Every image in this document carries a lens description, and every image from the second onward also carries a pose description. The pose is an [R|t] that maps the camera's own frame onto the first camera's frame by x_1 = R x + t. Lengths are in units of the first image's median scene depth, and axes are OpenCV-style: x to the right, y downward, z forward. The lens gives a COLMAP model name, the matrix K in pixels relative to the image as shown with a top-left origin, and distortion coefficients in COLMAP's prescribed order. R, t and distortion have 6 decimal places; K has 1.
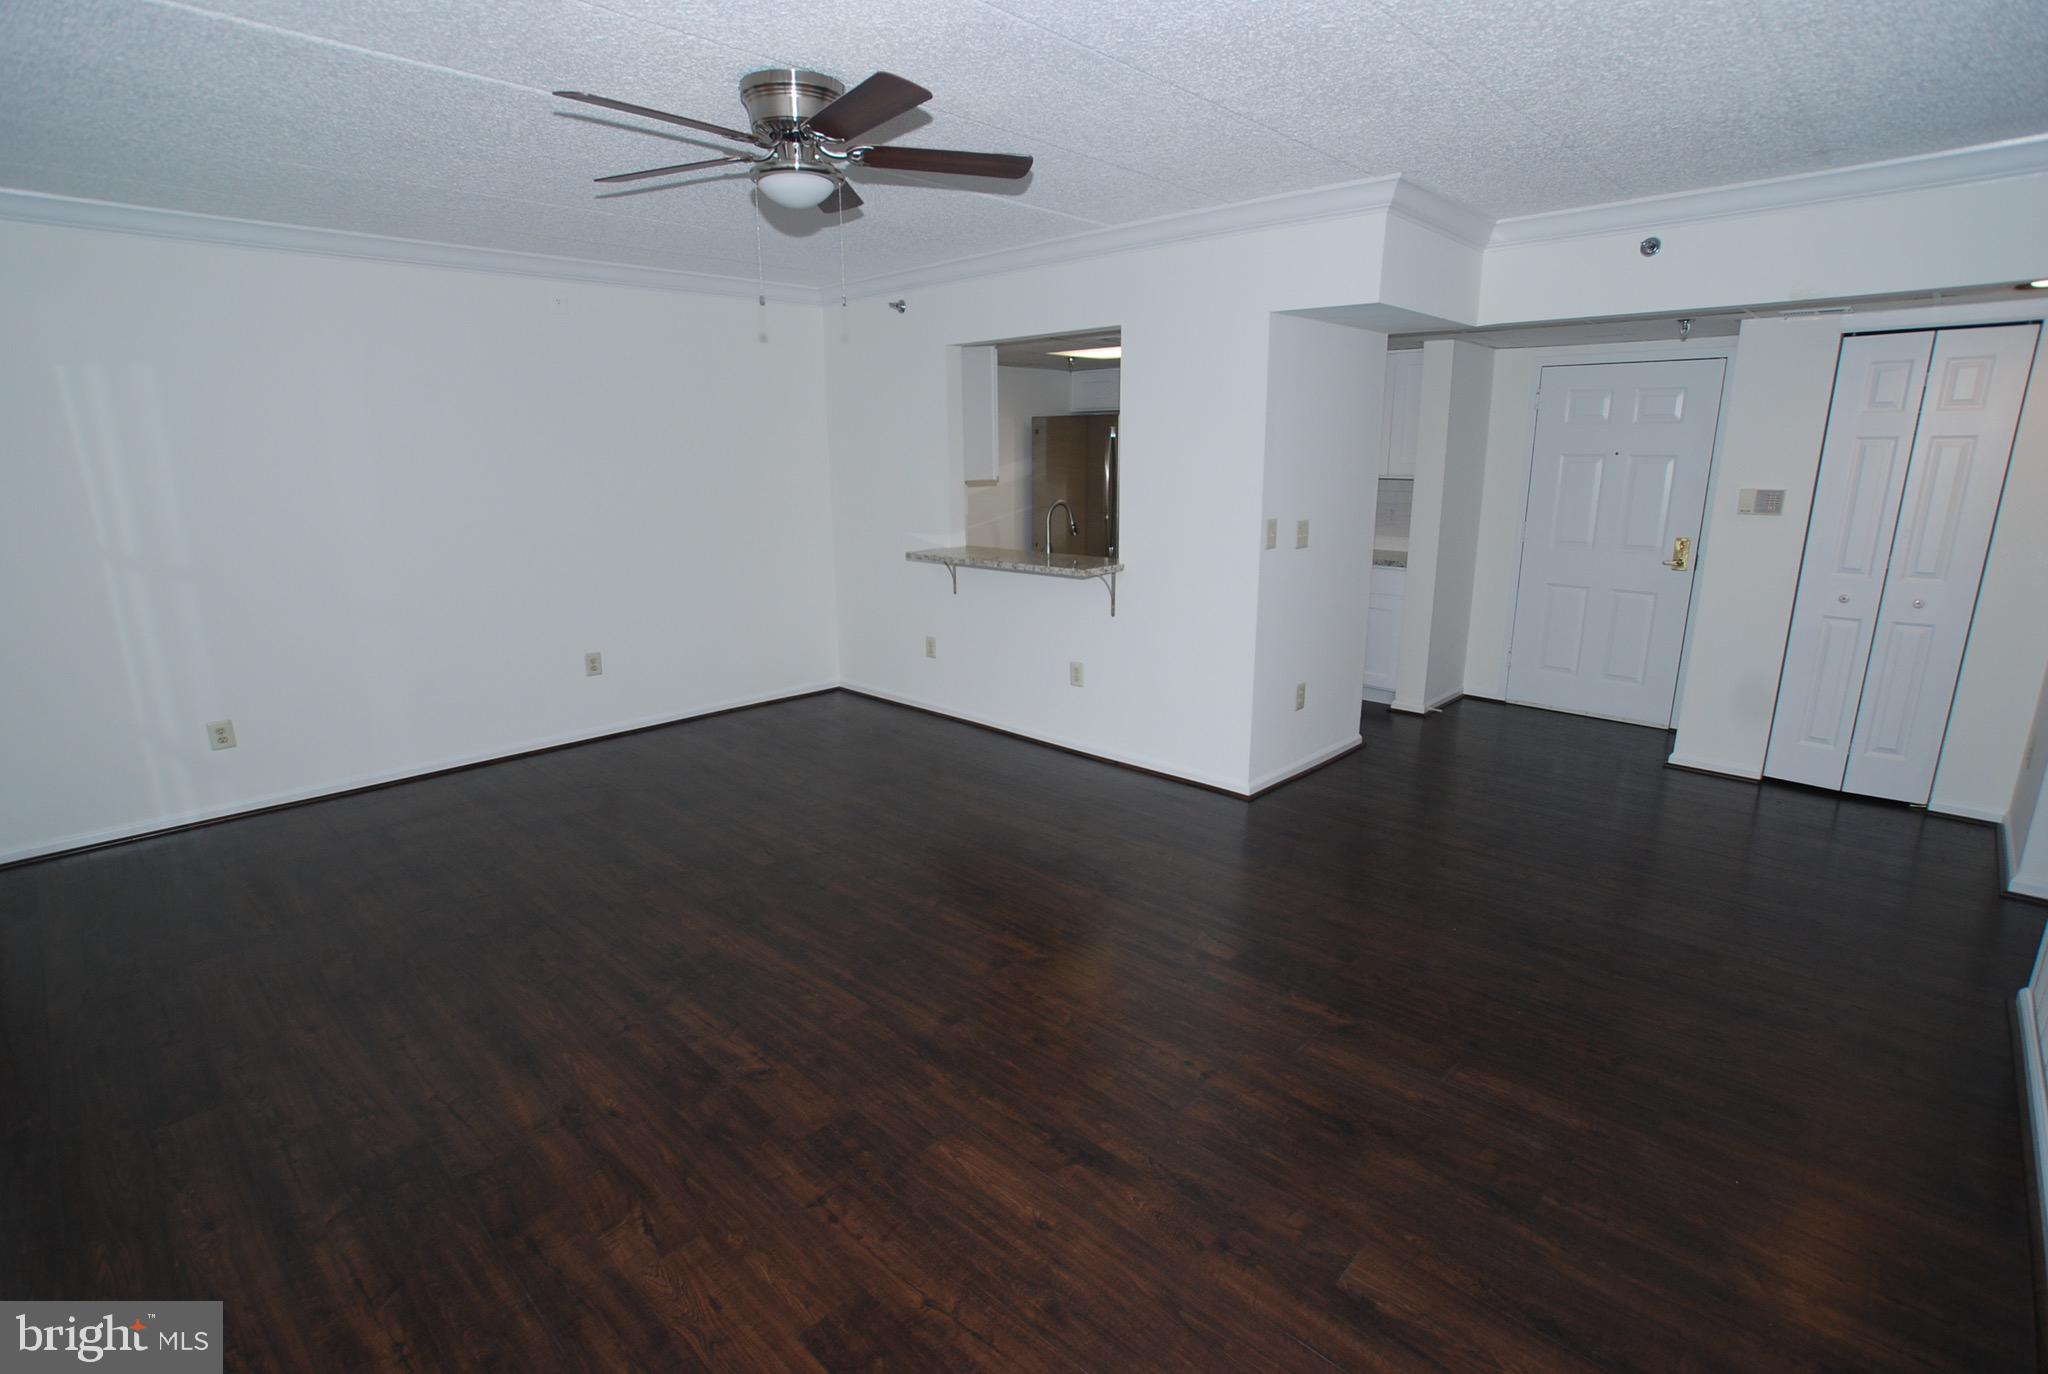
lens RADIAL K [[979.0, 0, 1005.6], [0, 979.0, 691.7], [0, 0, 1]] dist [-0.058911, 0.023854]
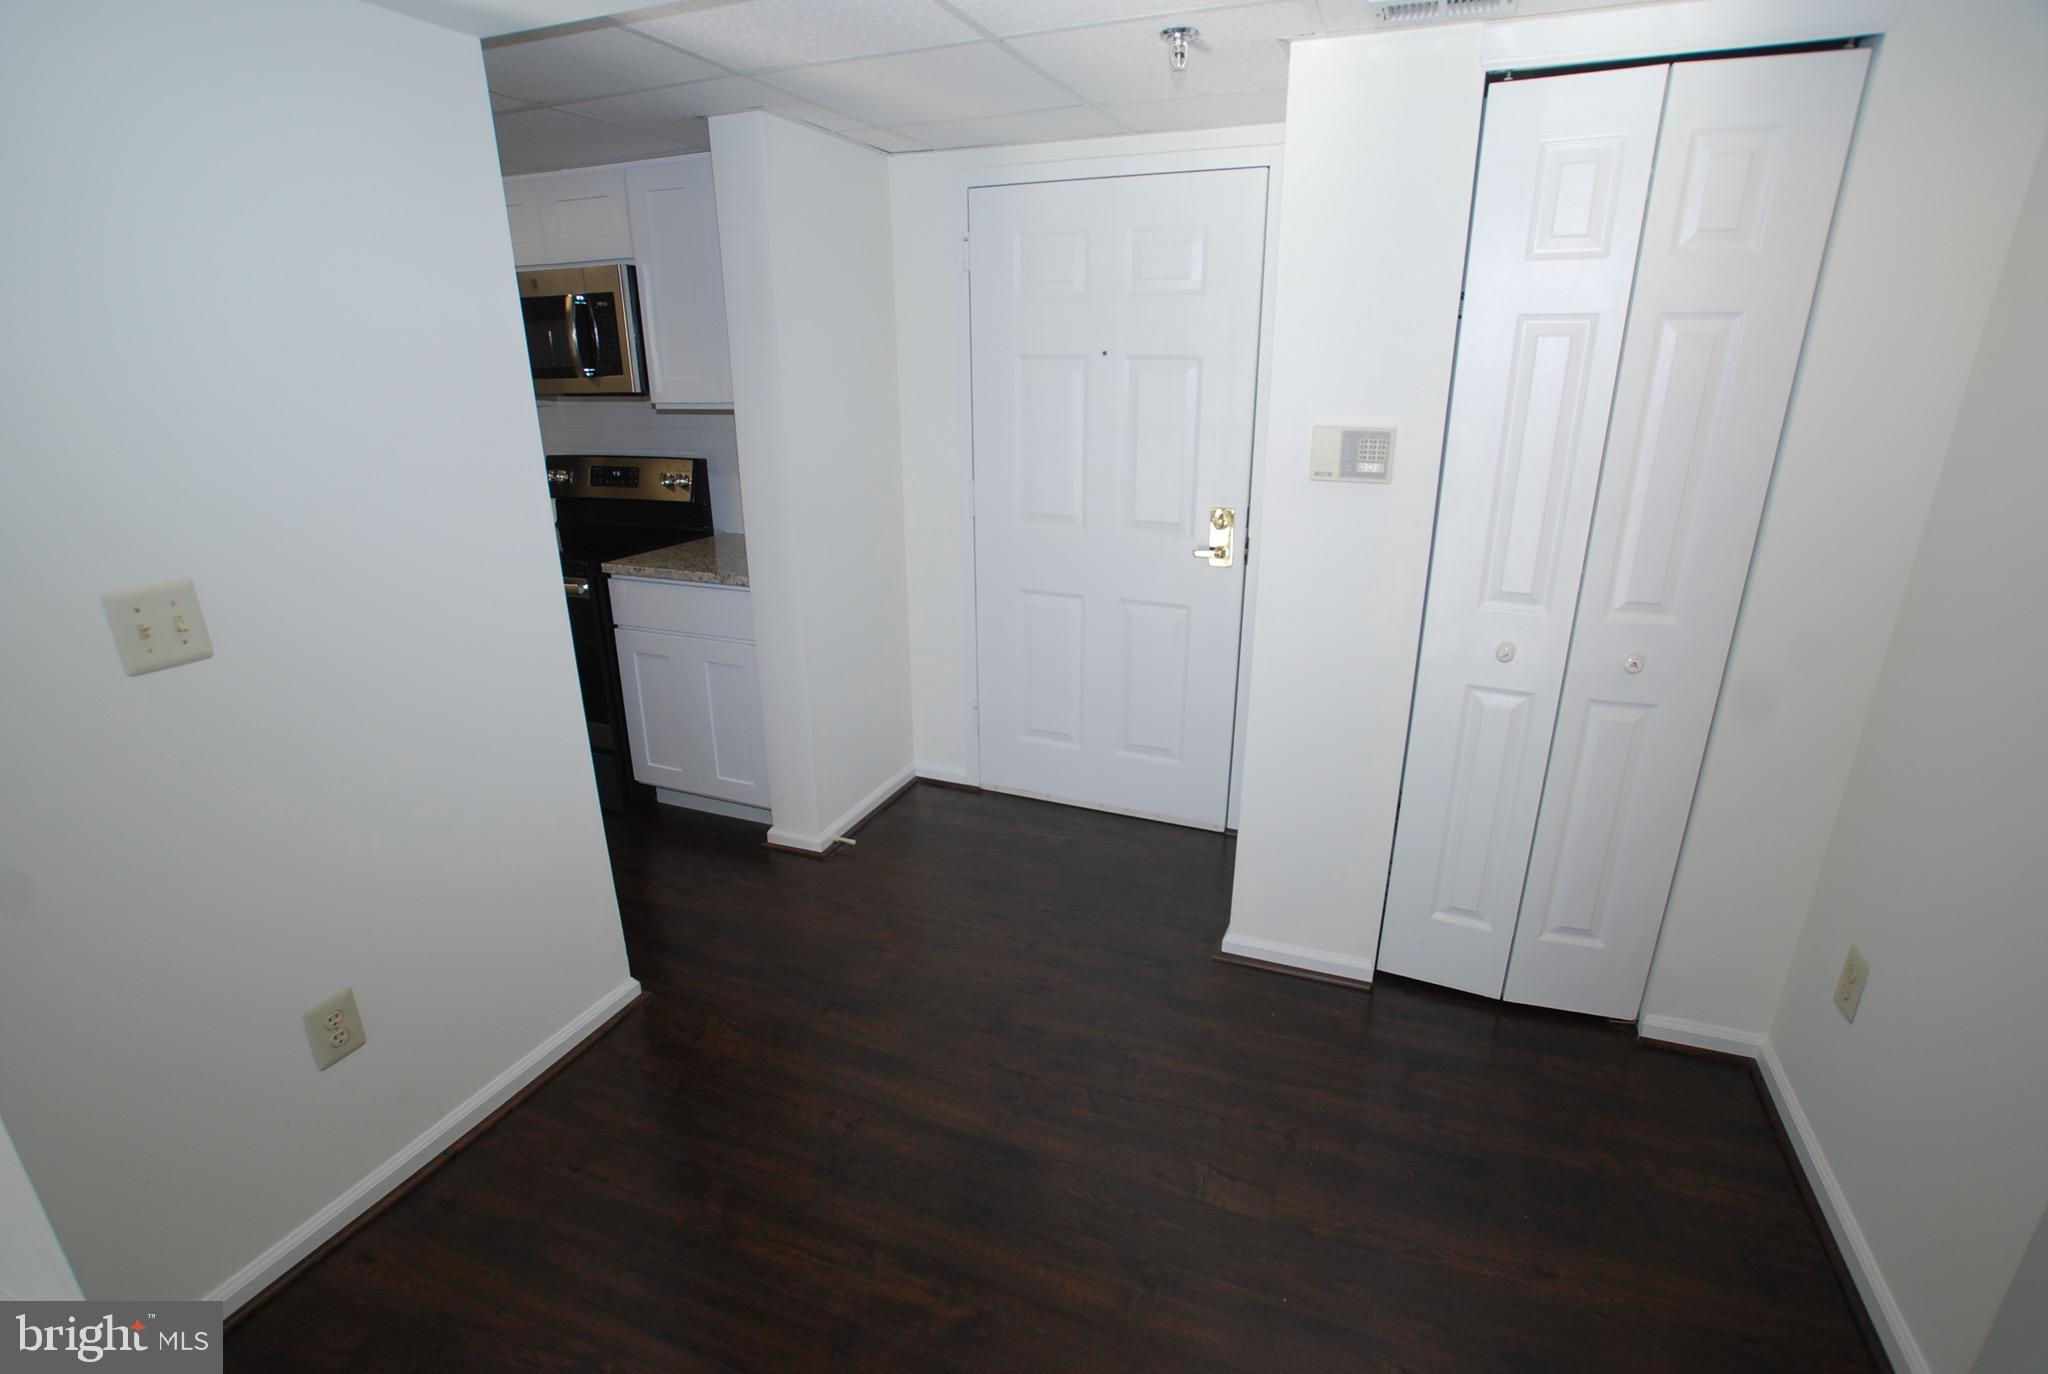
lens RADIAL K [[979.0, 0, 1005.6], [0, 979.0, 691.7], [0, 0, 1]] dist [-0.058911, 0.023854]
pose [[0.927902, -0.126838, 0.350585, 0.447789], [0.094994, 0.989748, 0.106658, -0.149523], [-0.360519, -0.065665, 0.930437, 0.600541]]
